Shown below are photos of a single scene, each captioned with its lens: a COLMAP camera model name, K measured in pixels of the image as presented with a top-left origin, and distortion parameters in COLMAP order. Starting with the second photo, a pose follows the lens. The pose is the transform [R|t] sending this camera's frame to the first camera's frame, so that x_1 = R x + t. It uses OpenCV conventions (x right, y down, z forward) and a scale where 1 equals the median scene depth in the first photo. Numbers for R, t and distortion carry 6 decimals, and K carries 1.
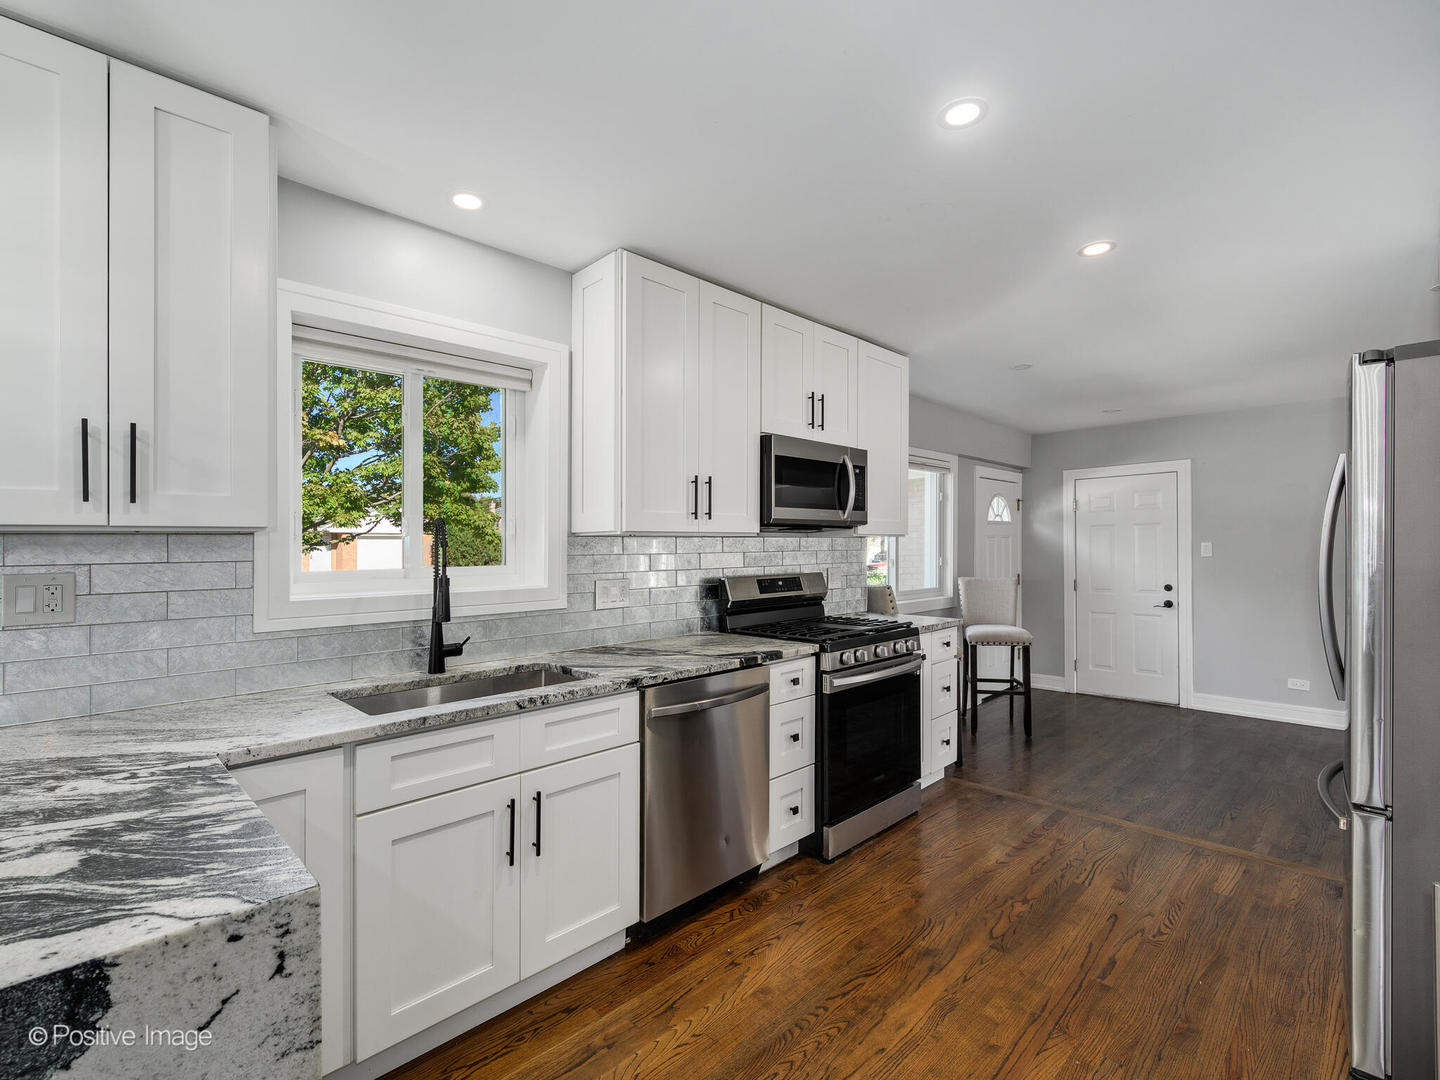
lens RADIAL K [[697.0, 0, 724.4], [0, 697.0, 552.4], [0, 0, 1]] dist [0.000731, -0.000476]
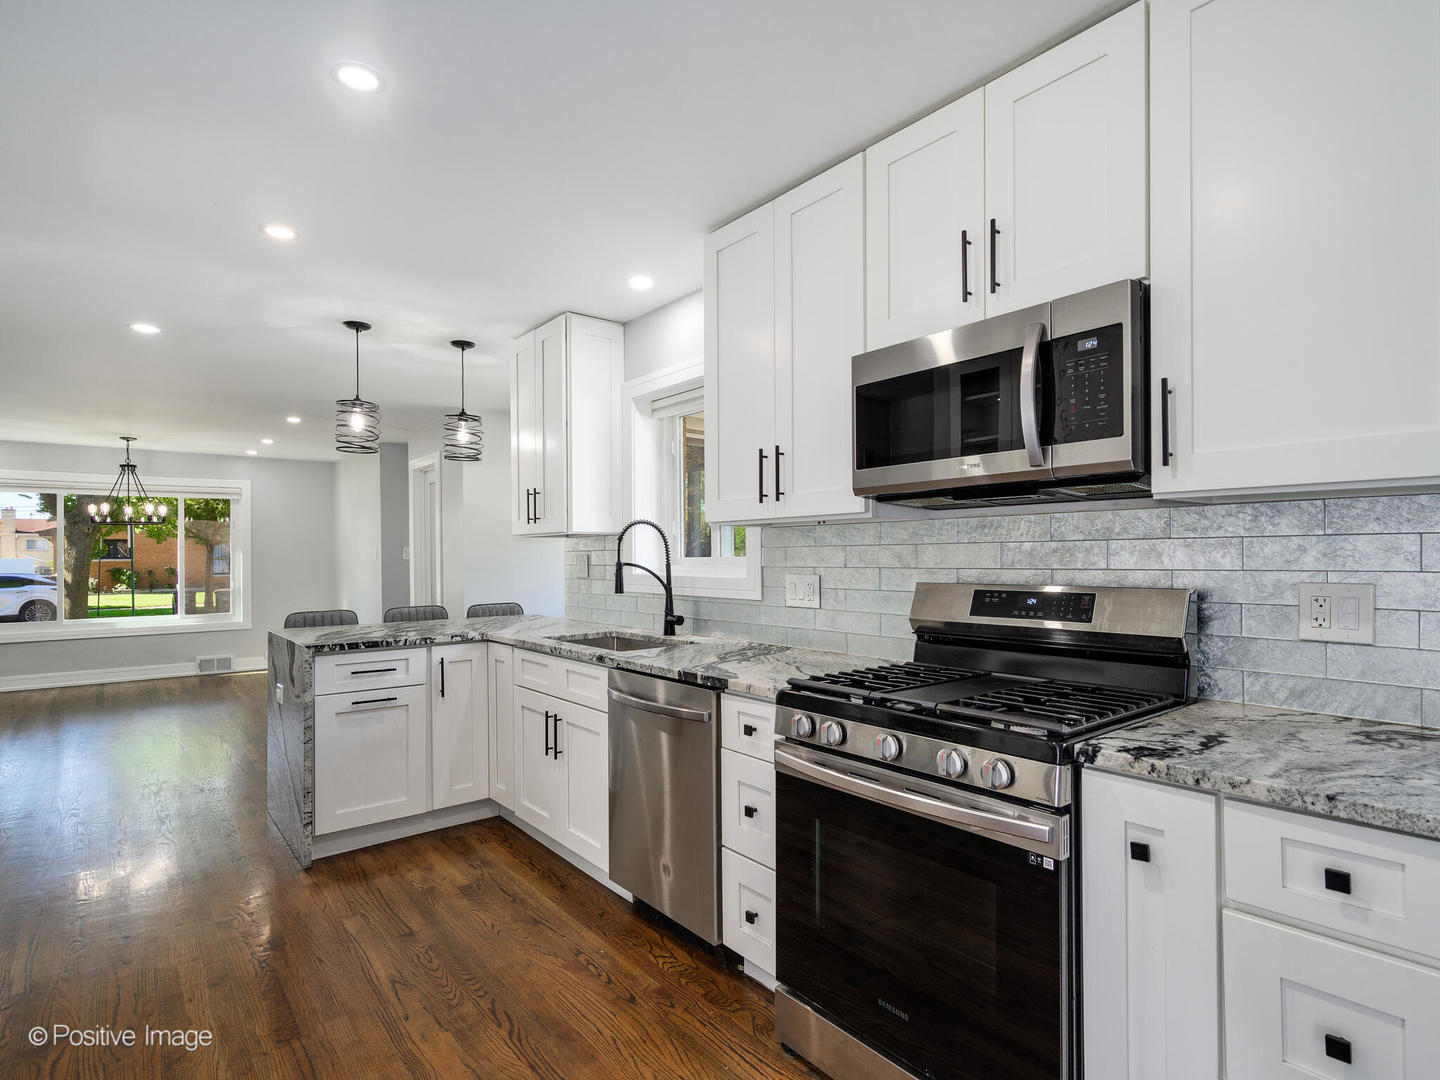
lens RADIAL K [[765.3, 0, 707.0], [0, 765.3, 553.6], [0, 0, 1]] dist [-0.003080, 0.000919]
pose [[-0.139629, 0.008015, -0.990172, 0.884023], [0.001255, 0.999968, 0.007918, 0.004393], [0.990203, -0.000137, -0.139634, 1.098462]]
